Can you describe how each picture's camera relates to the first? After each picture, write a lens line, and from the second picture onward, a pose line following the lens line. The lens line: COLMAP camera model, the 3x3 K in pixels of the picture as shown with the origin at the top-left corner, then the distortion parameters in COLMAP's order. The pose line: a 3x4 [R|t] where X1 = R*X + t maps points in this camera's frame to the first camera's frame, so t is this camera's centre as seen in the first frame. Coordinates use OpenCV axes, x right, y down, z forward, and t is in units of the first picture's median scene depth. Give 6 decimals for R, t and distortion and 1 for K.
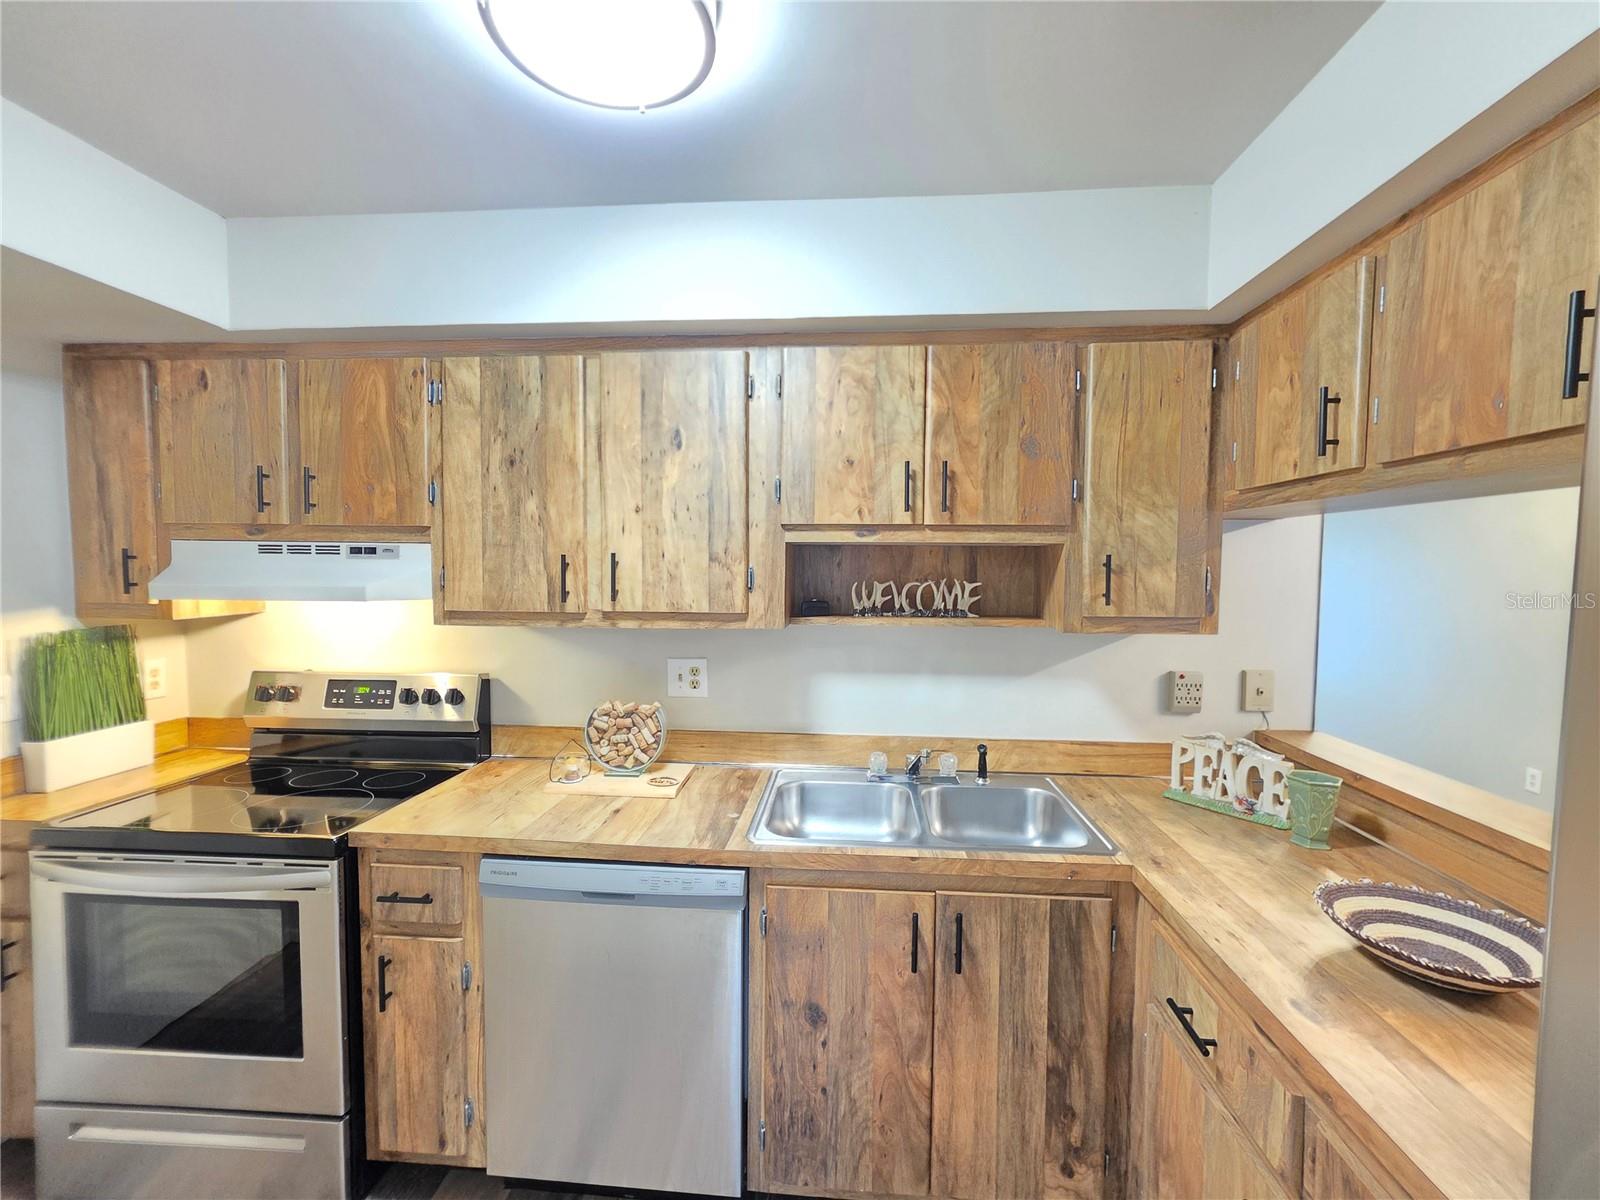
lens RADIAL K [[644.7, 0, 802.5], [0, 644.7, 598.7], [0, 0, 1]] dist [-0.001772, 0.000572]
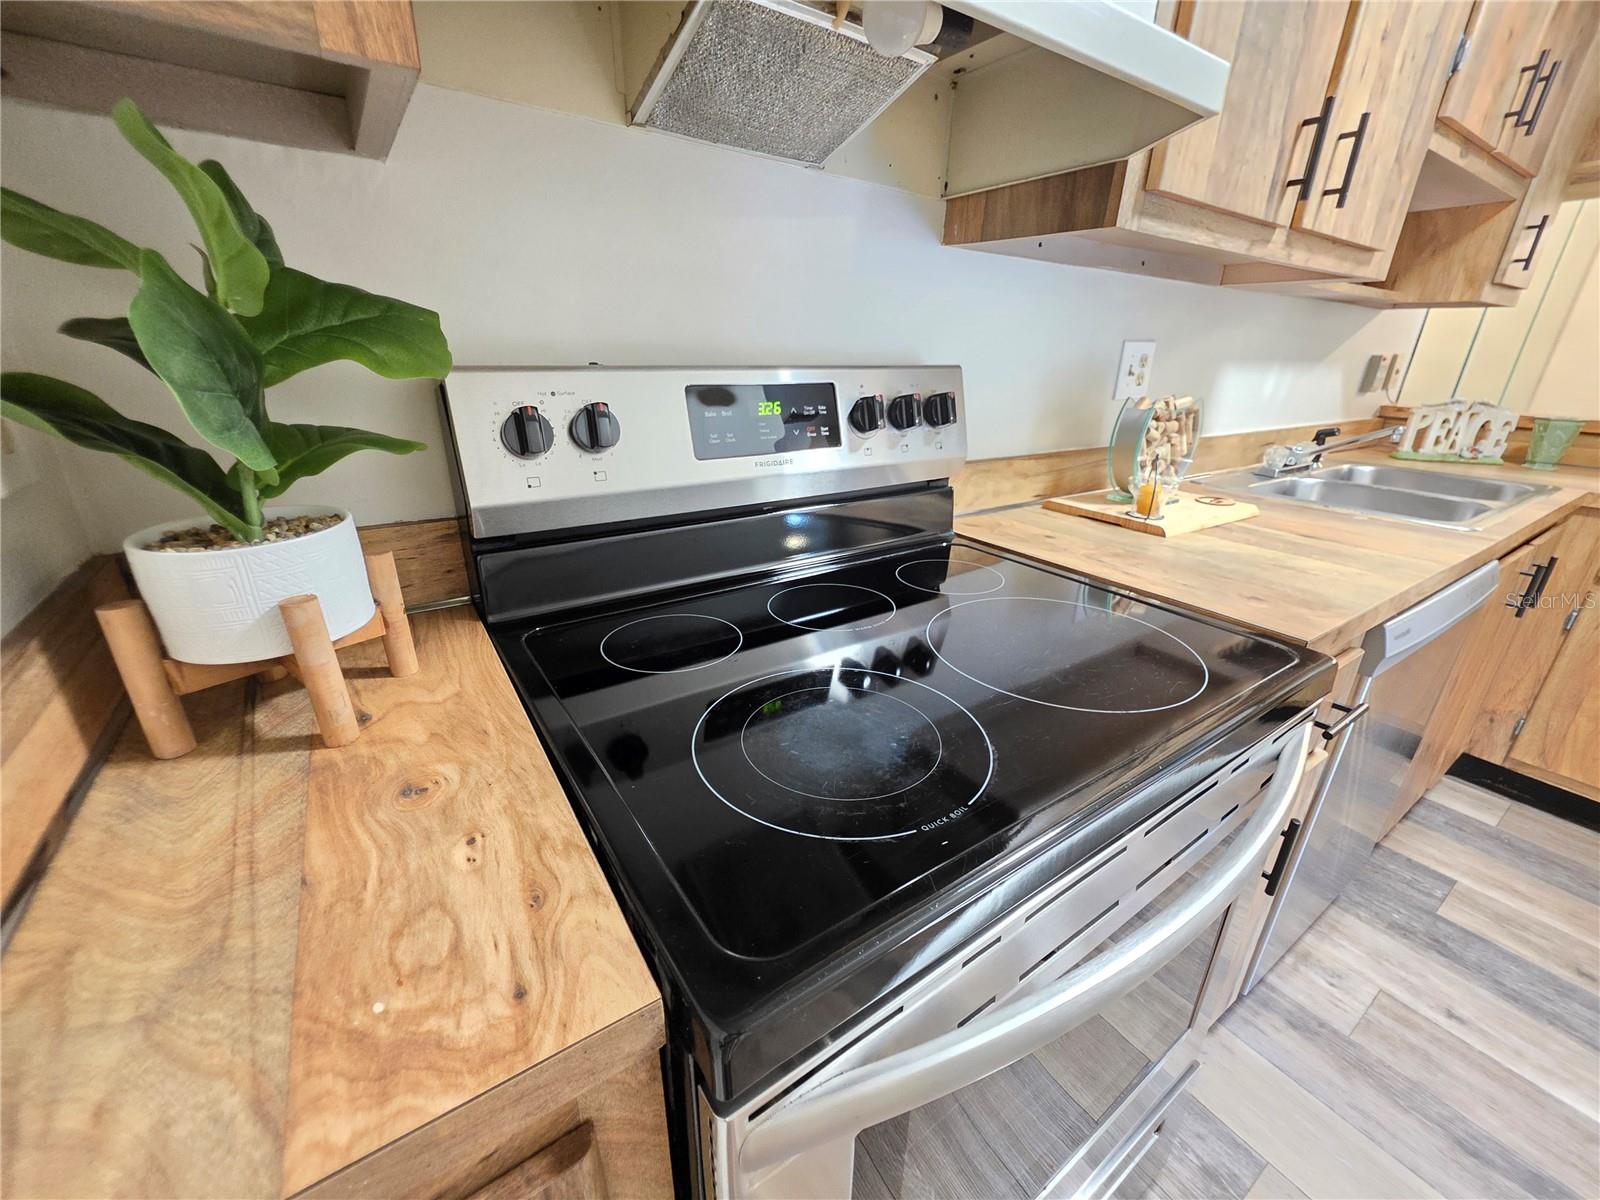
lens RADIAL K [[641.7, 0, 802.8], [0, 641.7, 599.7], [0, 0, 1]] dist [0.001089, 0.000160]
pose [[0.784098, -0.217143, 0.581411, -1.141012], [0.019085, 0.944791, 0.327119, 0.150540], [-0.620343, -0.245397, 0.744953, 0.783864]]
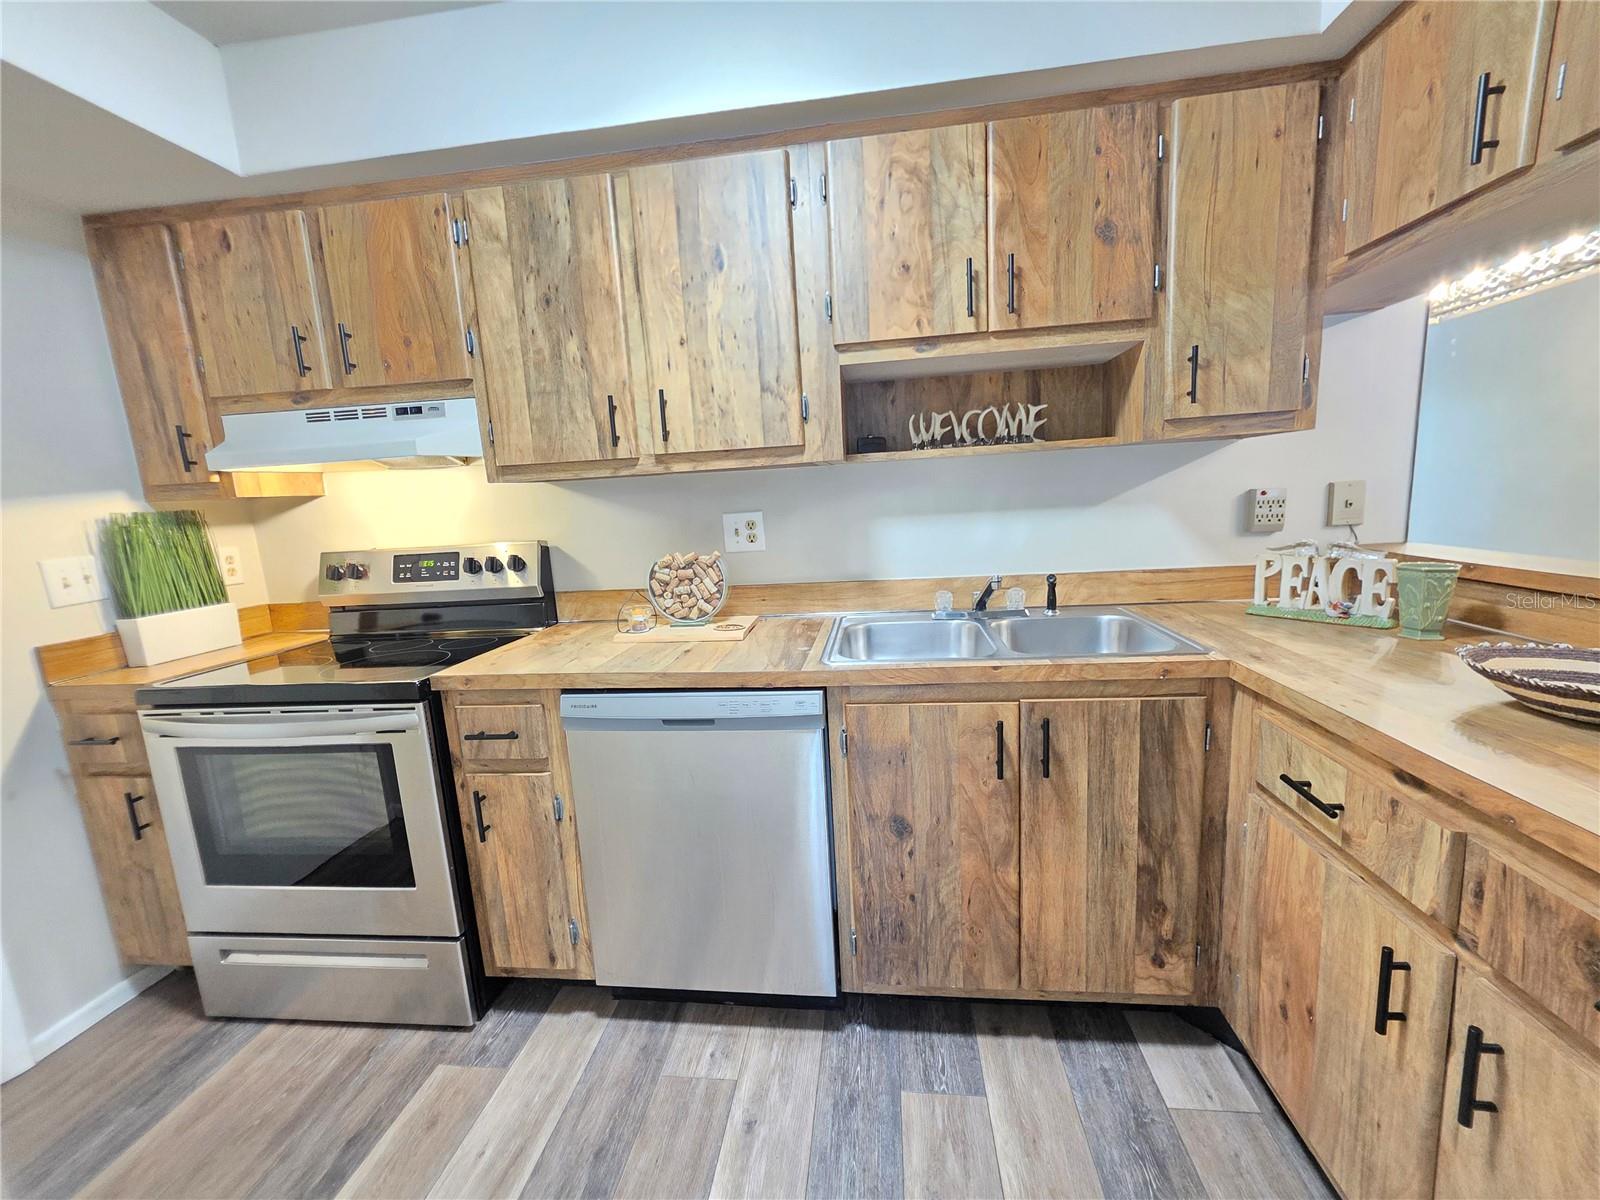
lens RADIAL K [[617.1, 0, 807.1], [0, 617.1, 593.4], [0, 0, 1]] dist [-0.001082, -0.000076]
pose [[0.997263, -0.056587, -0.047583, -0.051342], [0.061483, 0.992175, 0.108672, 0.145891], [0.041061, -0.111300, 0.992938, 0.065141]]
